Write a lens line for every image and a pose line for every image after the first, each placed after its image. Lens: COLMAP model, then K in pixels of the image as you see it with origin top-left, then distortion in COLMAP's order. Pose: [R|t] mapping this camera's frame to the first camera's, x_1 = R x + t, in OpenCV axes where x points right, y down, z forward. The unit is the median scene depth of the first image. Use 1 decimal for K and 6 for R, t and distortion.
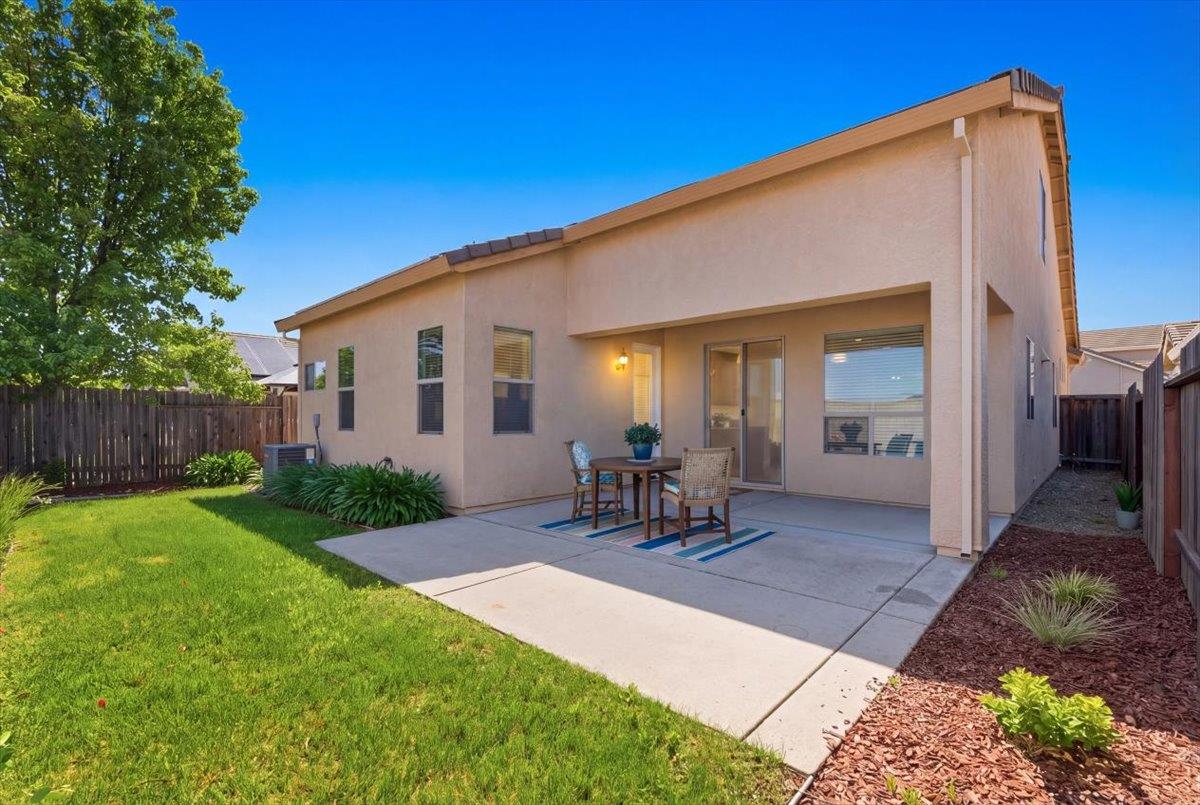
lens RADIAL K [[533.6, 0, 603.4], [0, 533.6, 409.9], [0, 0, 1]] dist [0.000289, 0.000374]
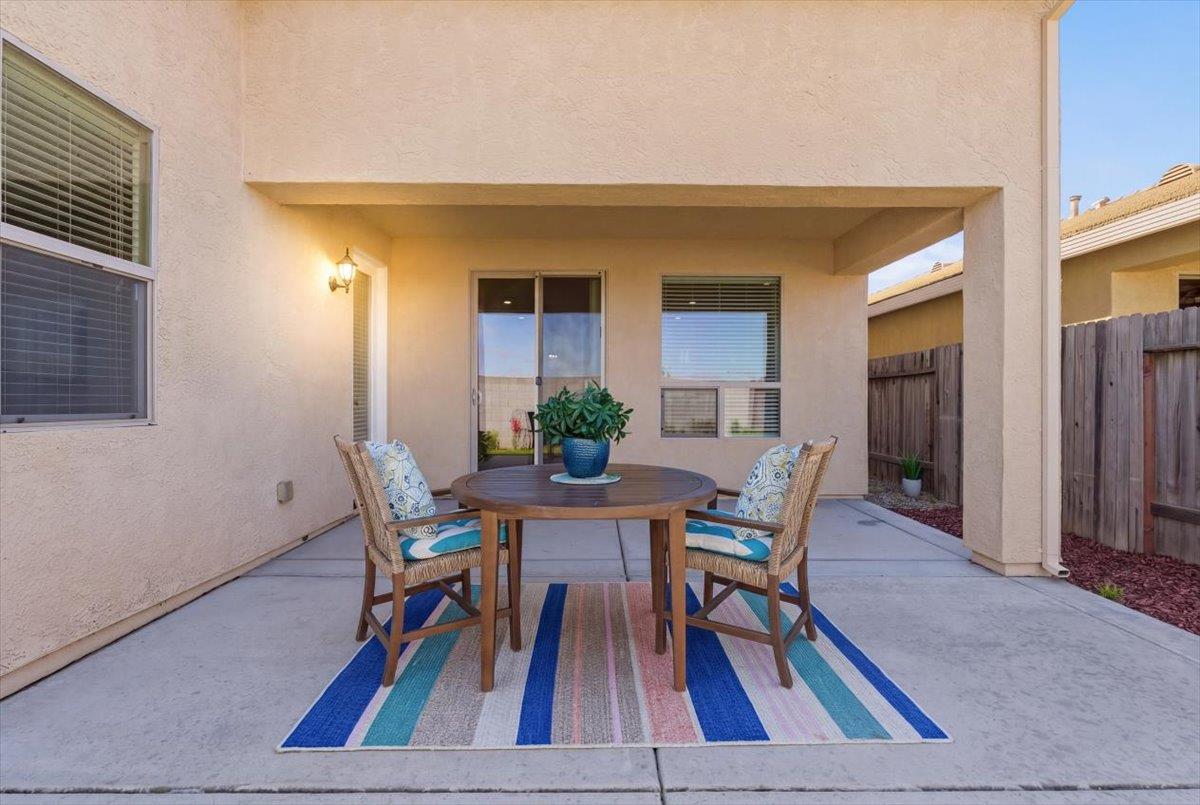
lens RADIAL K [[527.9, 0, 600.0], [0, 527.9, 402.5], [0, 0, 1]] dist [-0.000436, -0.000004]
pose [[0.725988, -0.002653, 0.687703, -0.189042], [-0.013089, 0.999758, 0.017675, 0.027011], [-0.687583, -0.021833, 0.725777, 0.662789]]
